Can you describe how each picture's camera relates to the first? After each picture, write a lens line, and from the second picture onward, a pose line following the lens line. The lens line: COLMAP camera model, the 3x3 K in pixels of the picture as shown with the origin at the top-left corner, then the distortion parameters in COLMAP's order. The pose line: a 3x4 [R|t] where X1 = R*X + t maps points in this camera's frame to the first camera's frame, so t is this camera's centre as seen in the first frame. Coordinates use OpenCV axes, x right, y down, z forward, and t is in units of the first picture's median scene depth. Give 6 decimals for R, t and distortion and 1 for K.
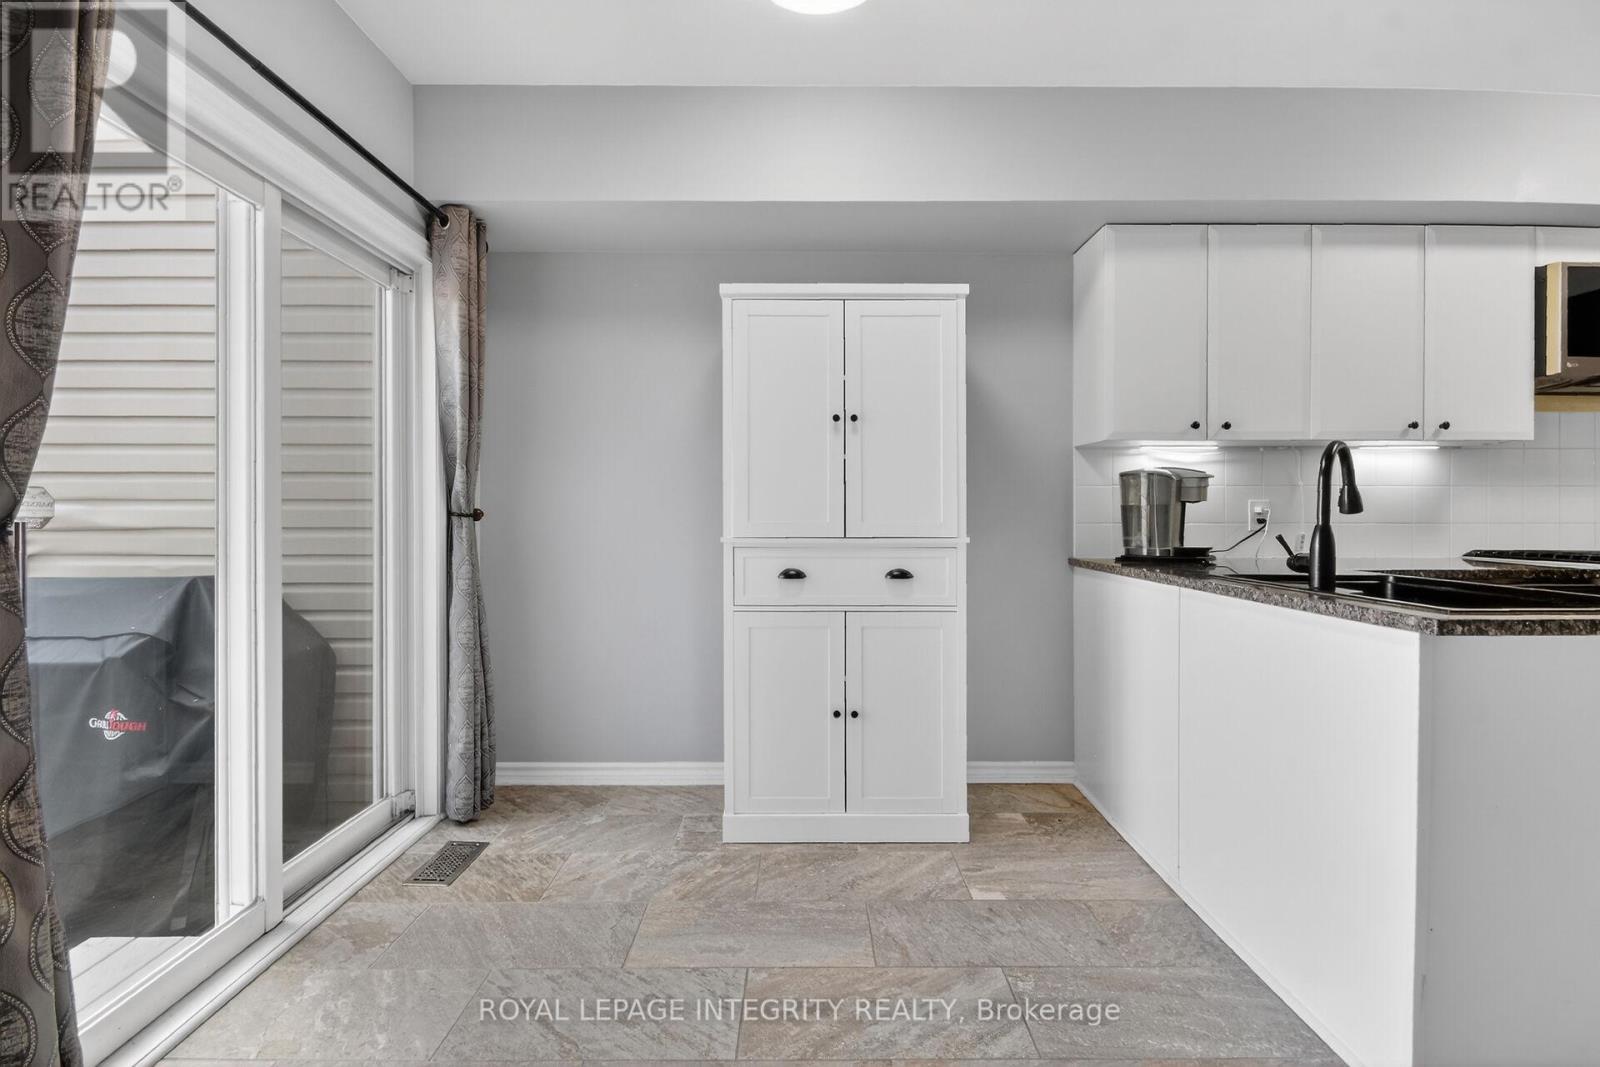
lens RADIAL K [[731.6, 0, 809.1], [0, 731.6, 522.7], [0, 0, 1]] dist [-0.000394, -0.001374]
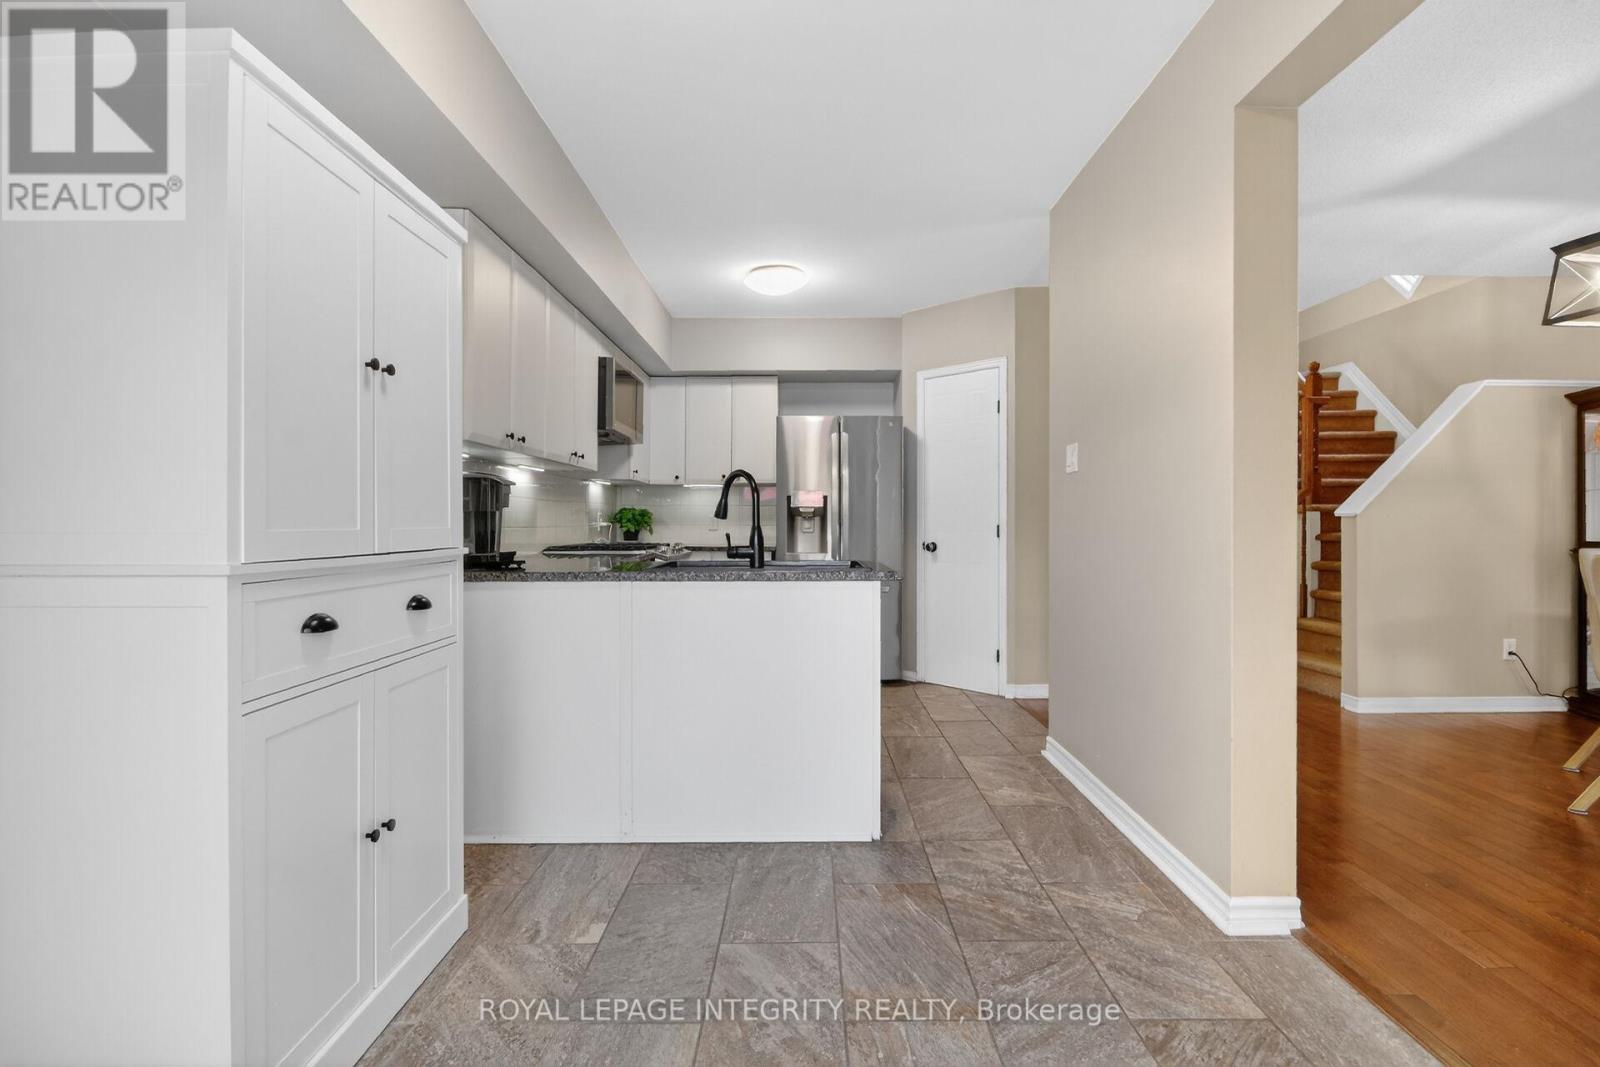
lens RADIAL K [[731.6, 0, 807.3], [0, 731.6, 522.6], [0, 0, 1]] dist [-0.000394, -0.001374]
pose [[0.009337, 0.000555, 0.999956, -0.585421], [0.010507, 0.999945, -0.000653, -0.002252], [-0.999901, 0.010513, 0.009330, 0.625028]]
